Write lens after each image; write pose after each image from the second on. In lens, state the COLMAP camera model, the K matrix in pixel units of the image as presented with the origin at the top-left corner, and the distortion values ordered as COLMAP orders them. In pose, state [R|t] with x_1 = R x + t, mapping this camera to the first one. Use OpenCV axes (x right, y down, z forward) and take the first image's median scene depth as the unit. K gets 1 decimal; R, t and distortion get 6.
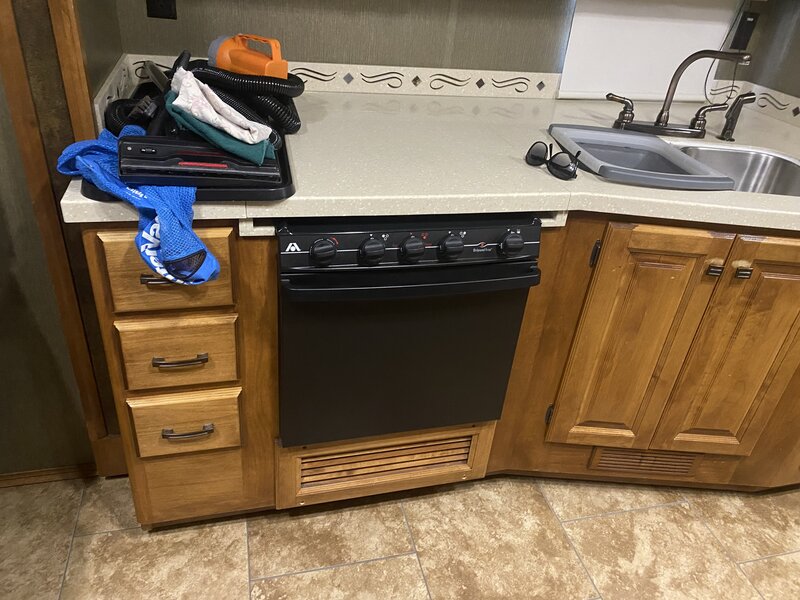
lens RADIAL K [[610.5, 0, 407.8], [0, 610.5, 281.5], [0, 0, 1]] dist [0.029633, -0.024942]
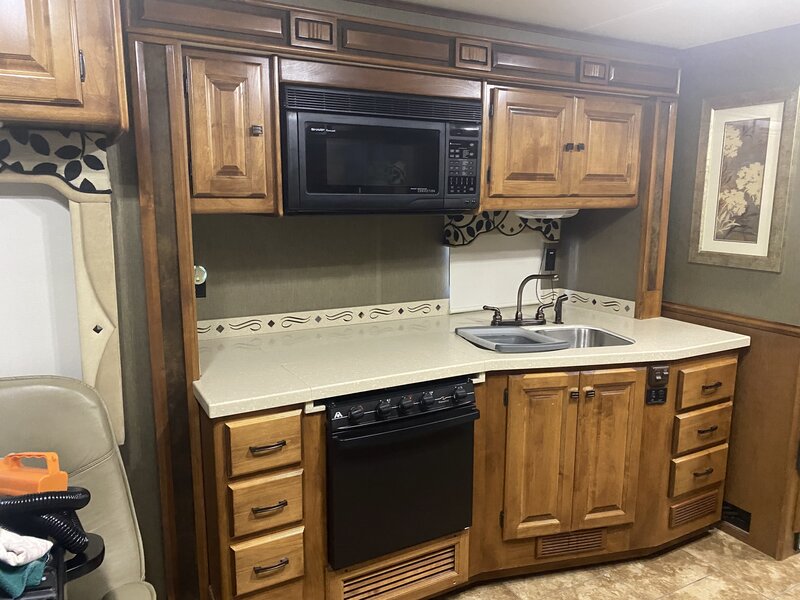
lens RADIAL K [[610.5, 0, 399.7], [0, 610.5, 295.9], [0, 0, 1]] dist [0.029633, -0.024942]
pose [[0.966667, -0.128789, 0.221286, -0.263384], [0.197503, 0.925081, -0.324373, 0.161172], [-0.162931, 0.357266, 0.919682, -0.493335]]
